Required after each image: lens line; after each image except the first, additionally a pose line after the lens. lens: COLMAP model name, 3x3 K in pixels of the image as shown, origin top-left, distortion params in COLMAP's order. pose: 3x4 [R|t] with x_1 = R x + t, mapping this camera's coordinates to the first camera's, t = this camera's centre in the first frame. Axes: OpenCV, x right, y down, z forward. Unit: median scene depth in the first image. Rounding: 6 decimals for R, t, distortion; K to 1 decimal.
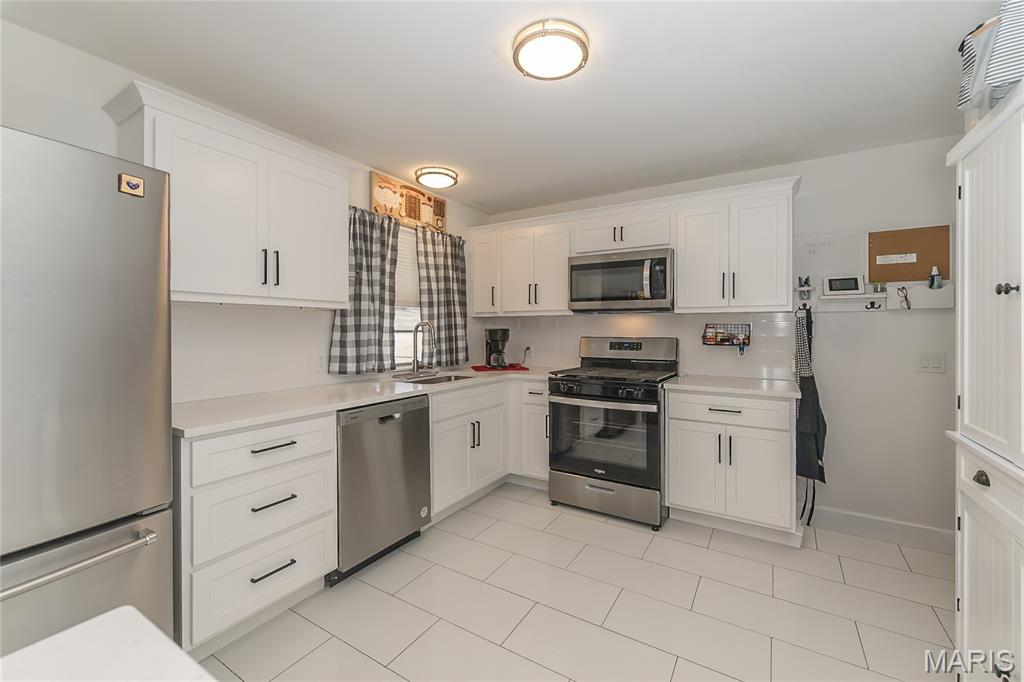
lens RADIAL K [[405.0, 0, 510.7], [0, 405.0, 328.6], [0, 0, 1]] dist [0.002087, 0.000462]
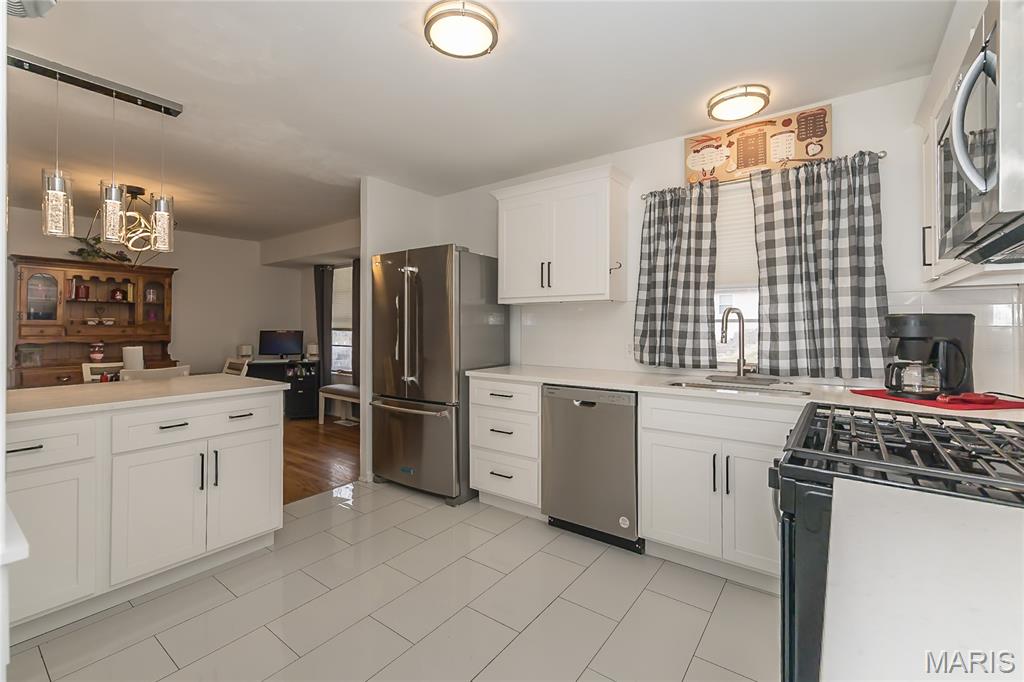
lens RADIAL K [[446.4, 0, 527.3], [0, 446.4, 325.1], [0, 0, 1]] dist [0.001054, -0.000222]
pose [[-0.070533, 0.011335, -0.997445, 0.614677], [0.008062, 0.999909, 0.010793, 0.002385], [0.997477, -0.007281, -0.070618, 0.676276]]
